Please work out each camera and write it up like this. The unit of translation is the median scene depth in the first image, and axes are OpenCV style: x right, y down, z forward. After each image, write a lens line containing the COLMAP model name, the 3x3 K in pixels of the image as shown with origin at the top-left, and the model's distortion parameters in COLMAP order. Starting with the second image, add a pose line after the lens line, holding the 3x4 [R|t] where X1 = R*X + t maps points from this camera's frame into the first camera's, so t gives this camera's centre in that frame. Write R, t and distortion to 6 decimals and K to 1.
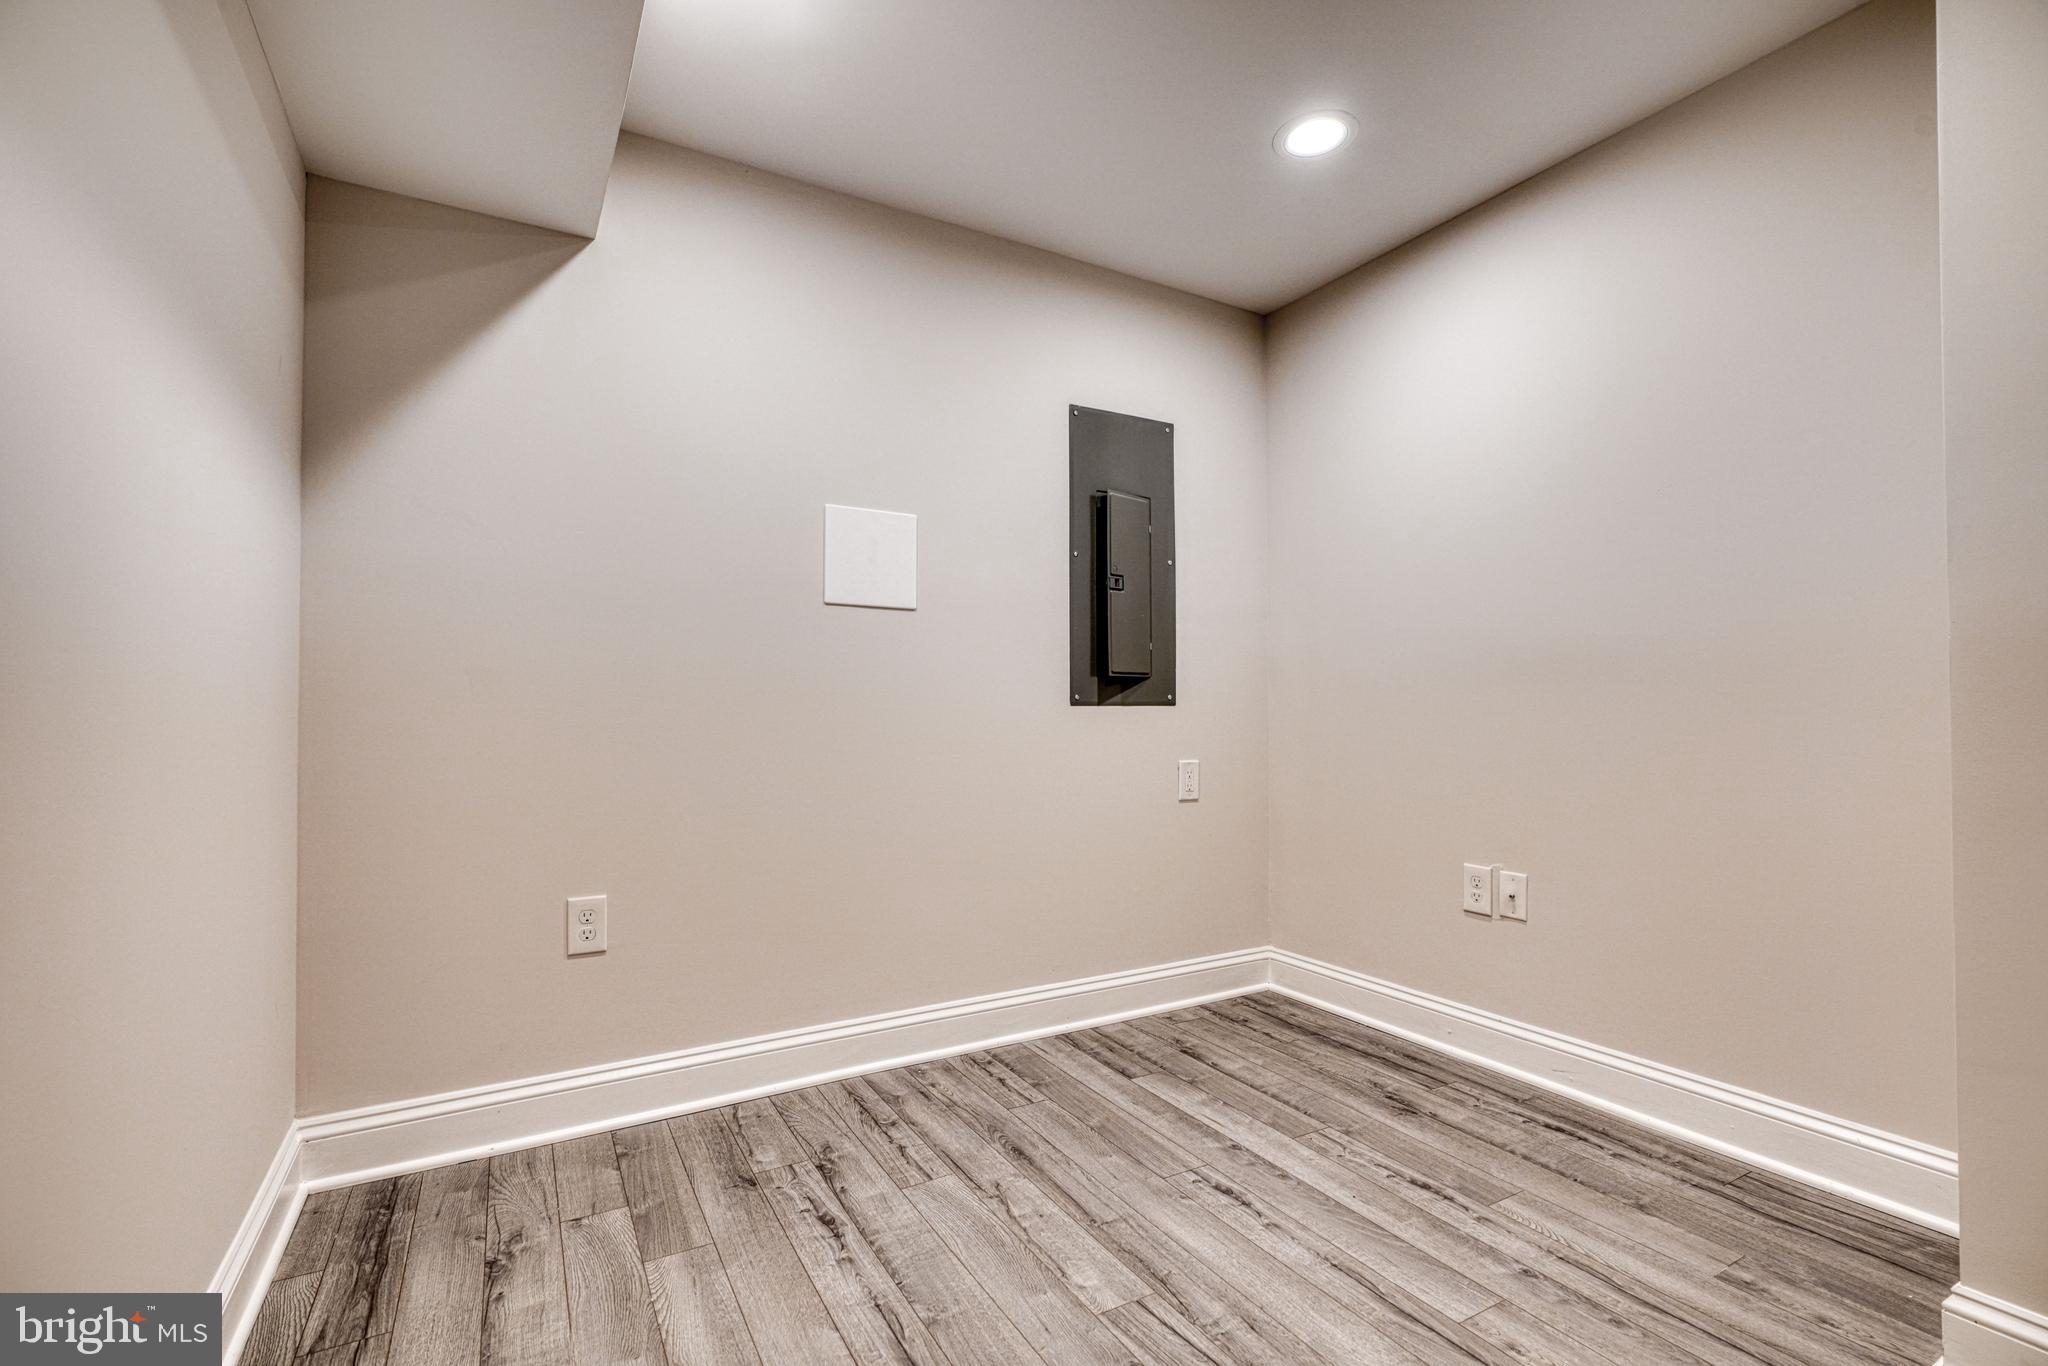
lens RADIAL K [[916.5, 0, 1026.1], [0, 916.5, 693.5], [0, 0, 1]] dist [-0.005381, 0.001075]
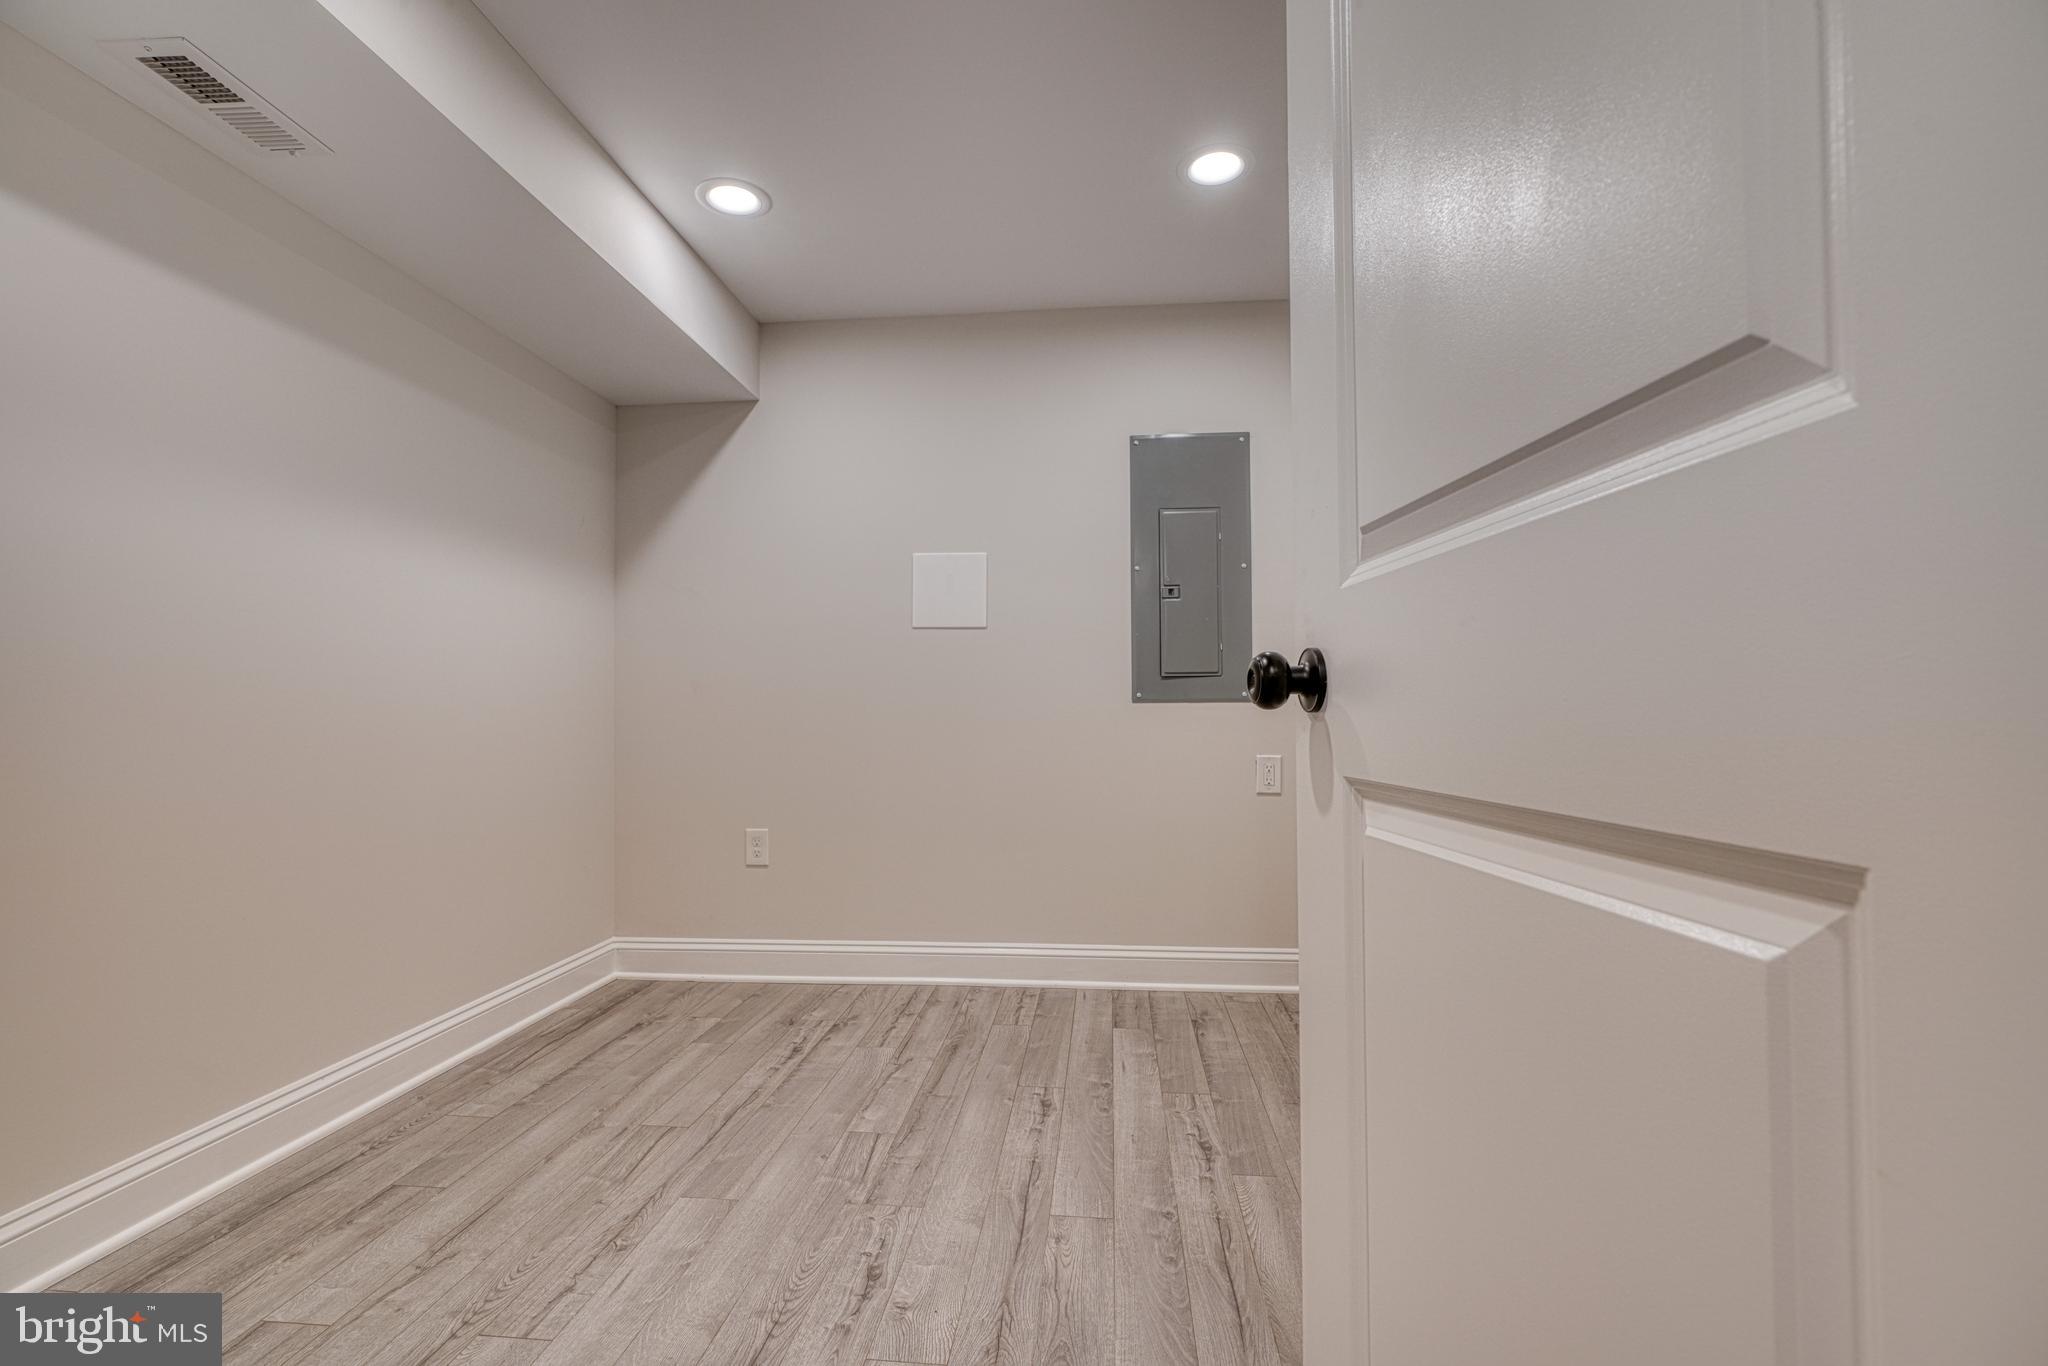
lens RADIAL K [[916.5, 0, 1019.3], [0, 916.5, 690.4], [0, 0, 1]] dist [-0.005381, 0.001075]
pose [[0.815797, -0.013096, -0.578190, 0.795449], [0.014310, 0.999895, -0.002458, -0.001982], [0.578161, -0.006268, 0.815898, -0.005364]]
